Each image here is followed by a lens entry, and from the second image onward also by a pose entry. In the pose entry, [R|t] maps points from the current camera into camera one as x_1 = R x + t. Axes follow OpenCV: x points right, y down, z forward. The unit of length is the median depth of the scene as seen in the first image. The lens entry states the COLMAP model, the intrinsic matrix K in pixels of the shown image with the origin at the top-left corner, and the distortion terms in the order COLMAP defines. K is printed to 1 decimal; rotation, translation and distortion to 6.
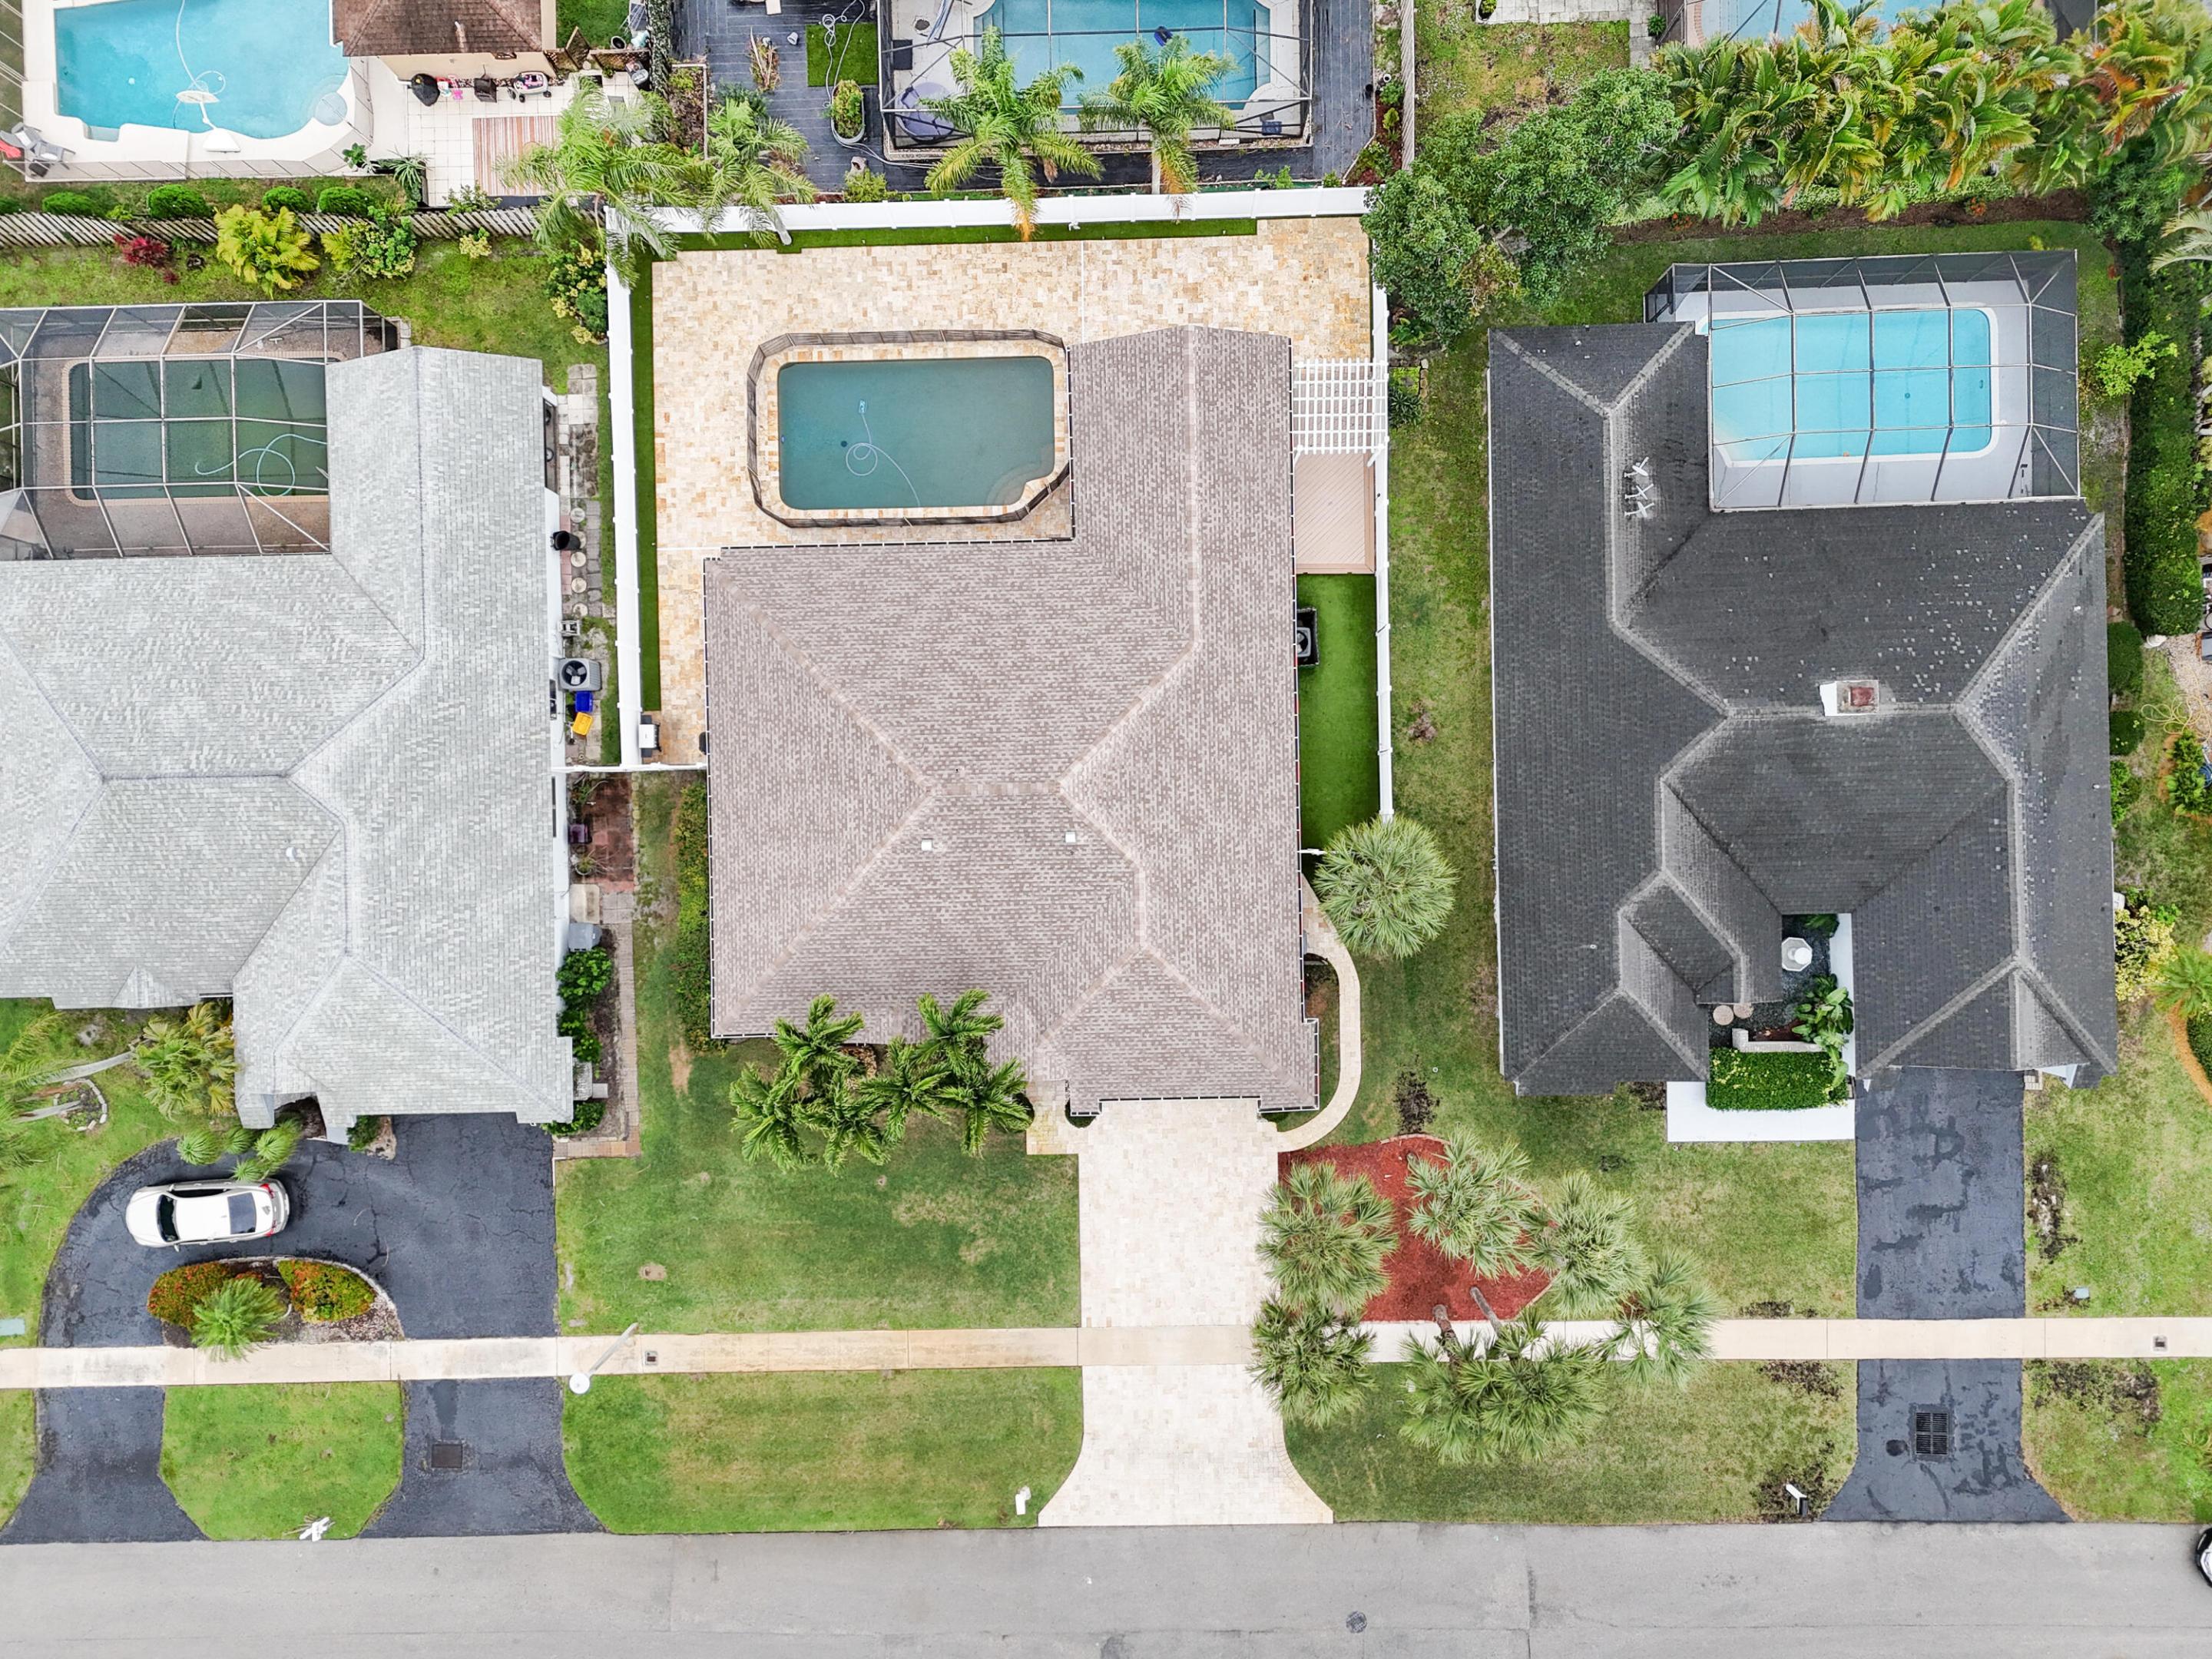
lens RADIAL K [[1609.7, 0, 1106.0], [0, 1609.7, 829.5], [0, 0, 1]] dist [0.098314, -0.113450]
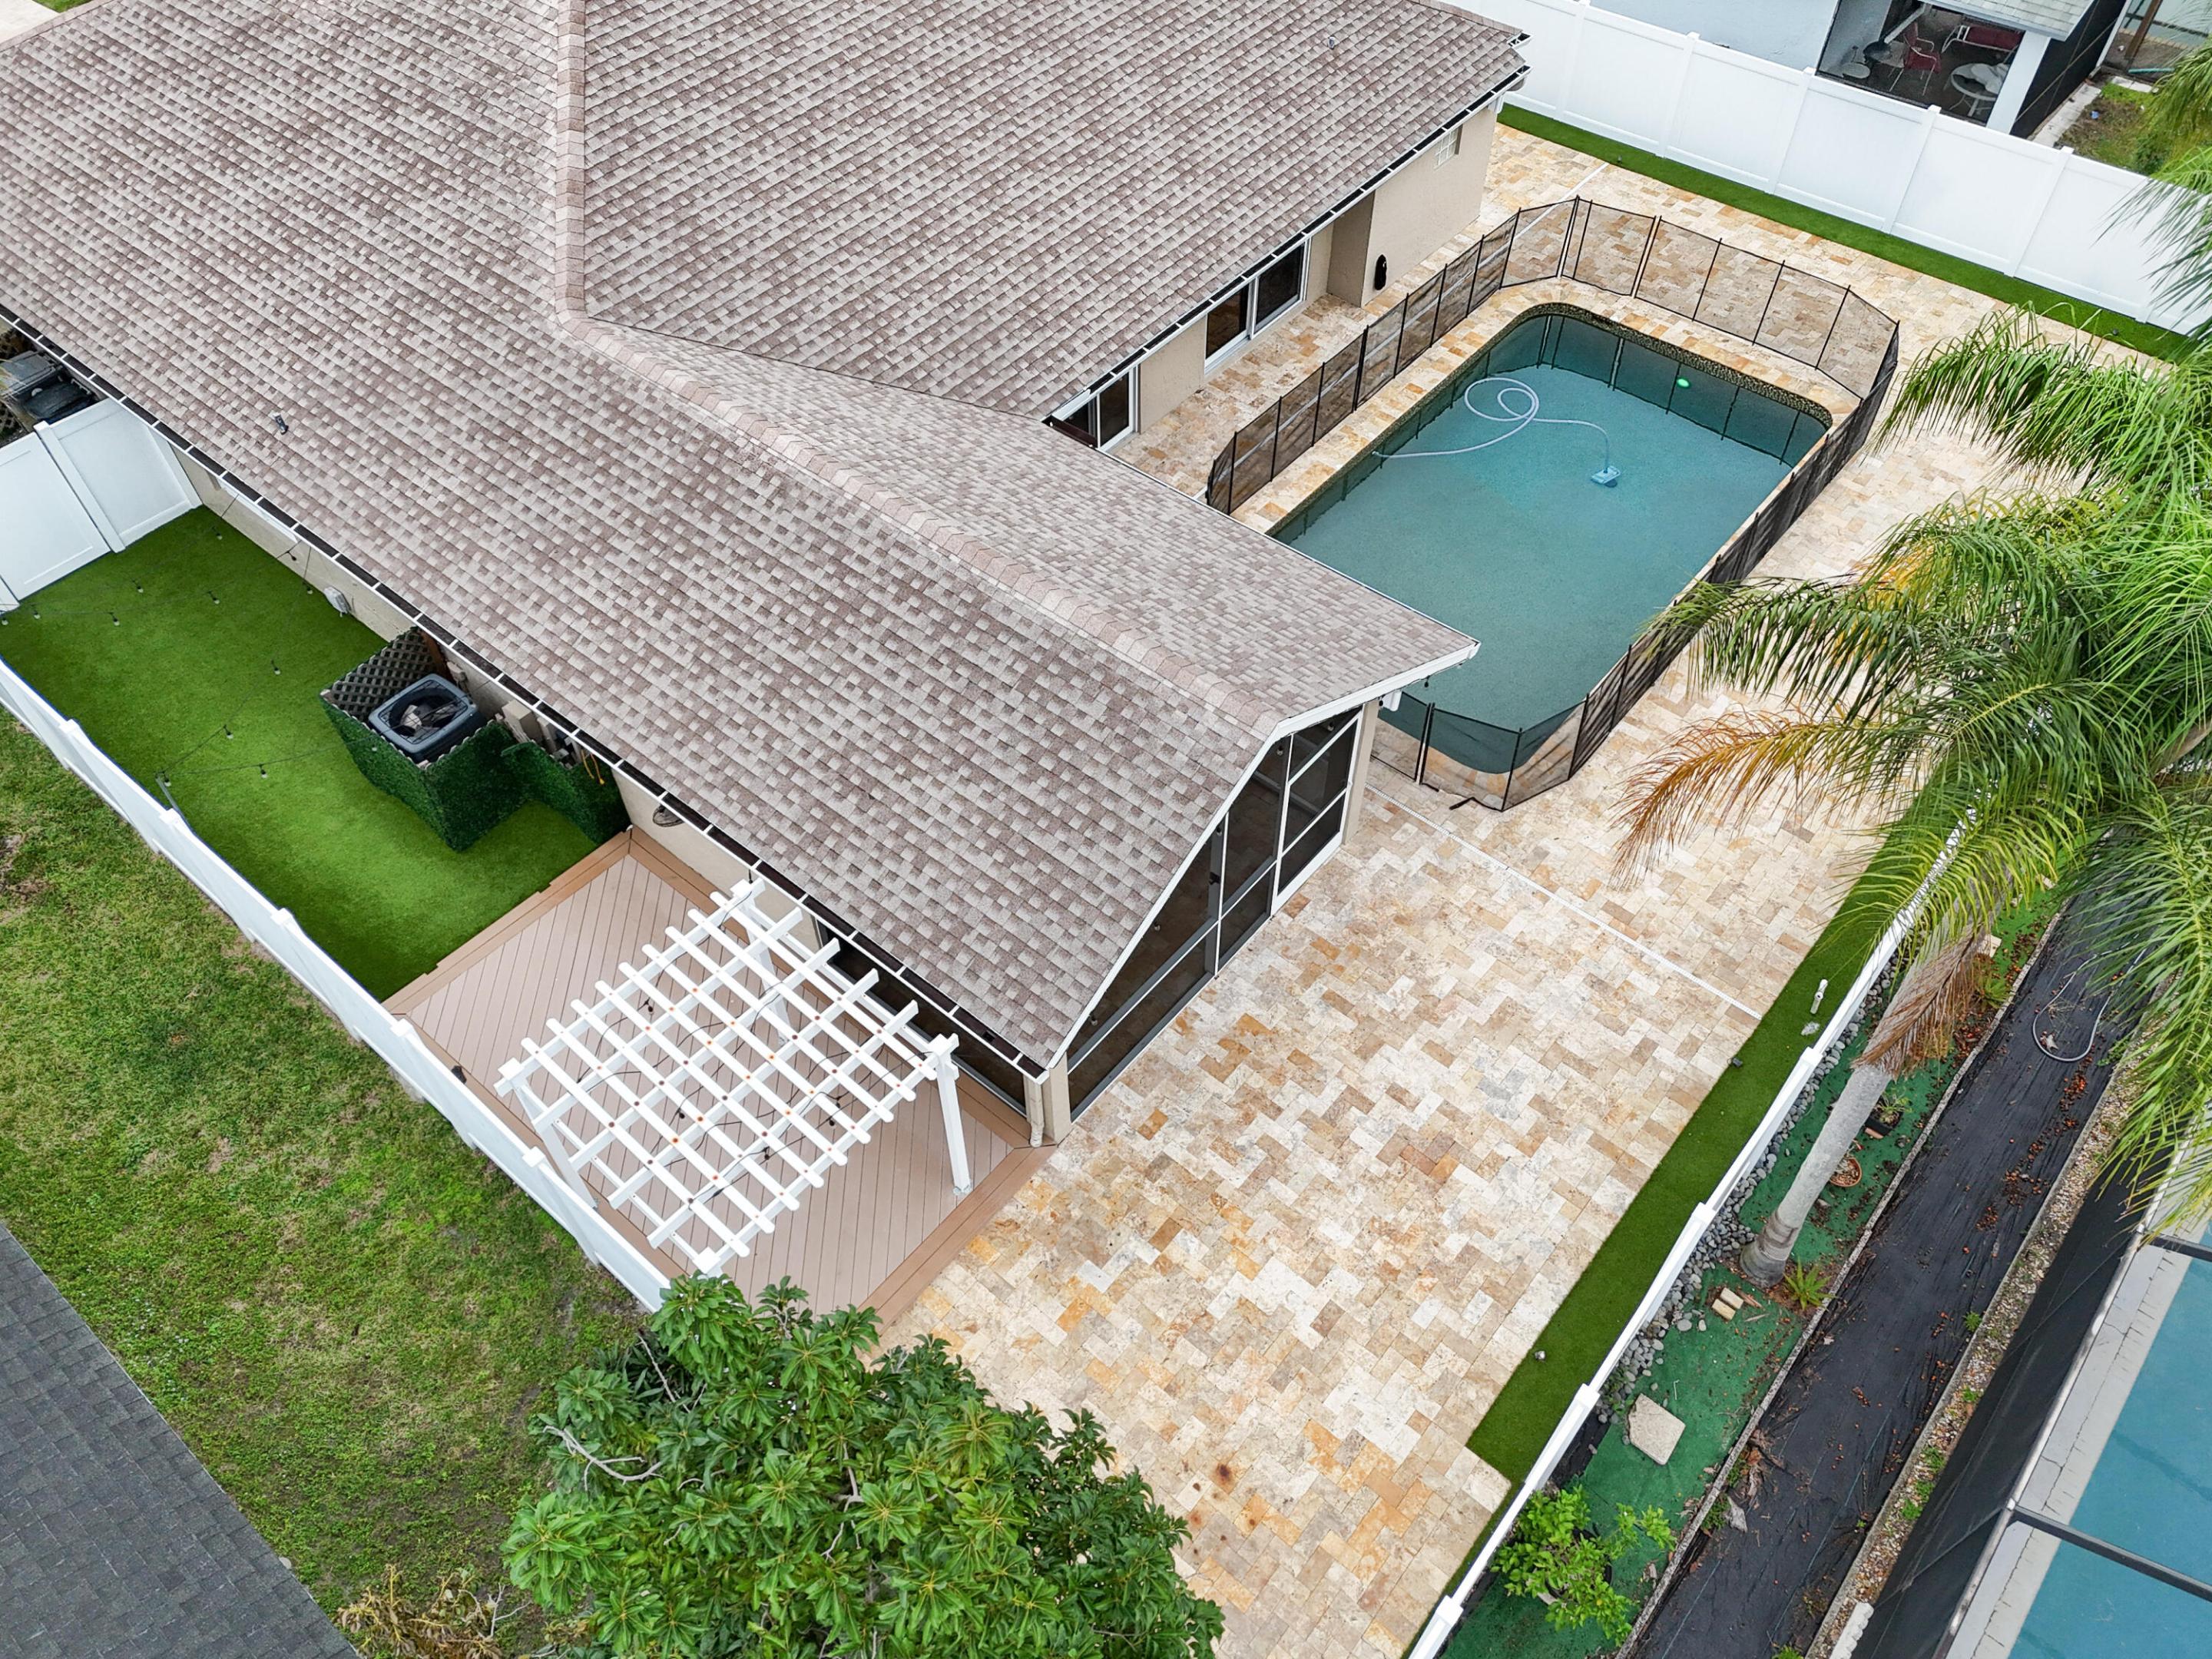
lens RADIAL K [[1625.3, 0, 1100.0], [0, 1625.3, 821.6], [0, 0, 1]] dist [0.085860, -0.077936]
pose [[-0.661296, 0.595713, -0.455865, 0.194594], [-0.749547, -0.500917, 0.432737, -0.385881], [0.029436, 0.627860, 0.777770, 0.725507]]
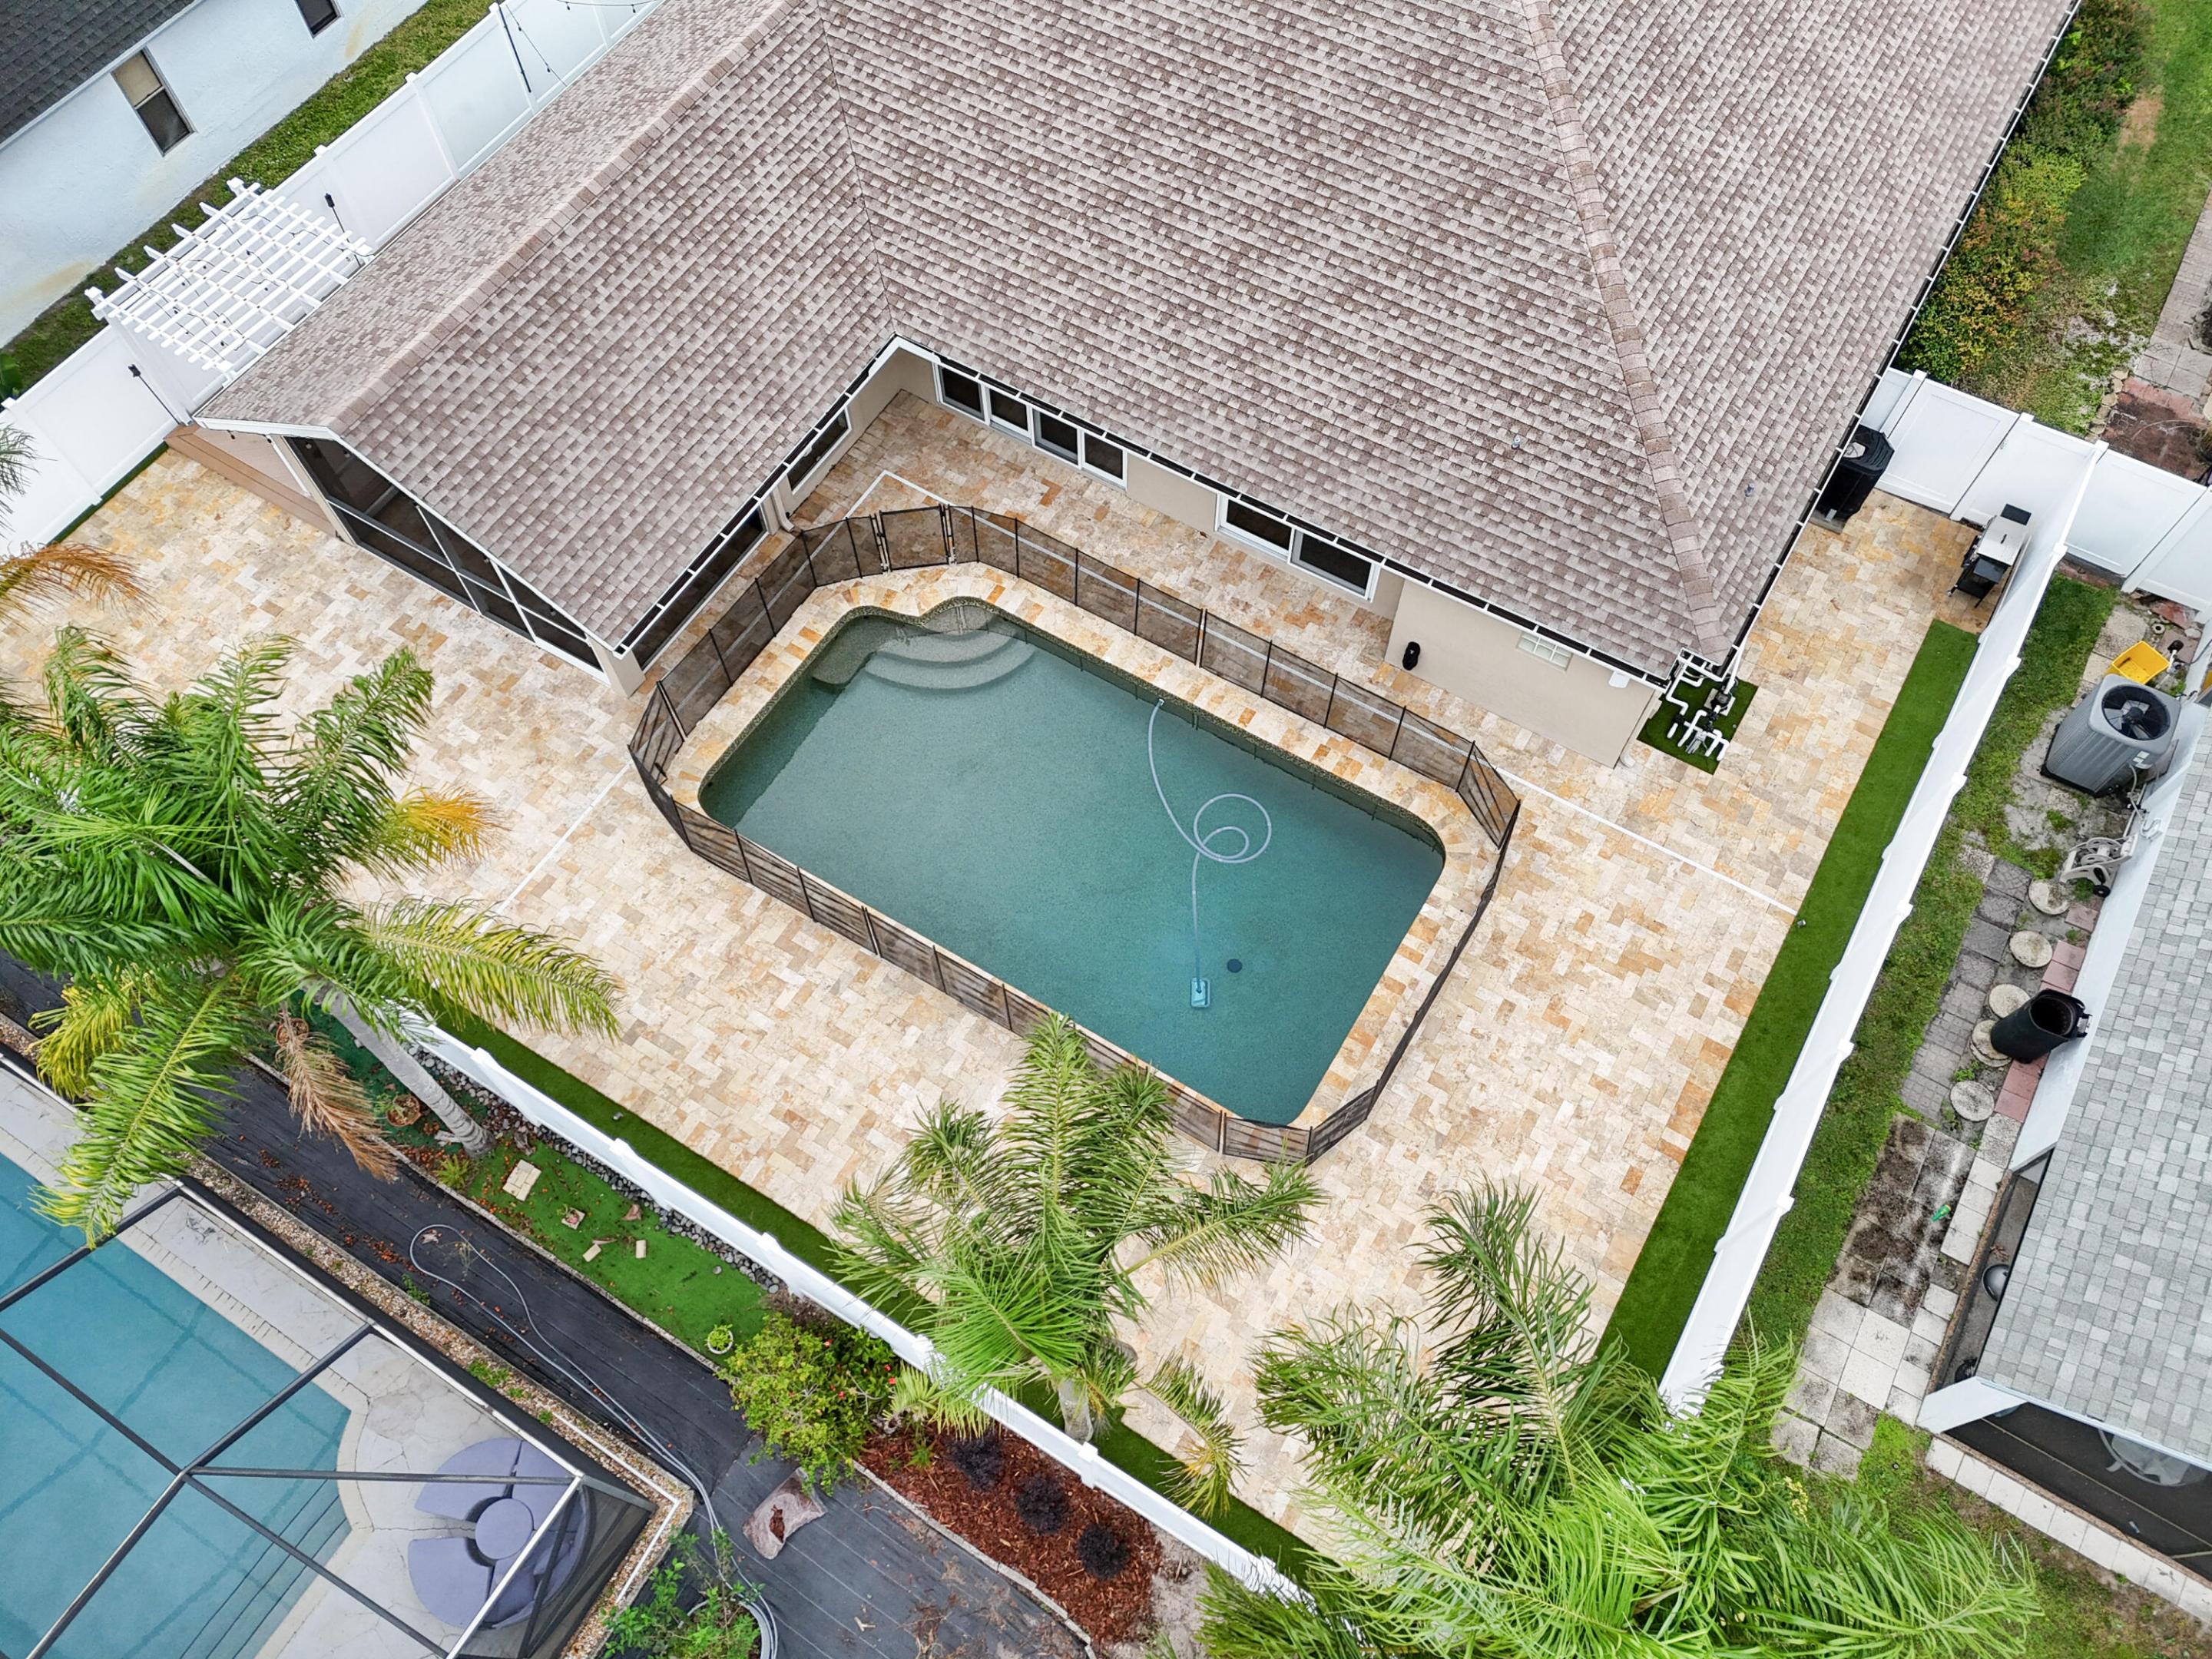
lens RADIAL K [[1625.3, 0, 1100.0], [0, 1625.3, 821.6], [0, 0, 1]] dist [0.085860, -0.077936]
pose [[-0.842582, -0.457769, 0.283731, -0.239679], [0.537981, -0.739995, 0.403713, -0.405714], [0.025152, 0.492803, 0.869777, 0.651679]]
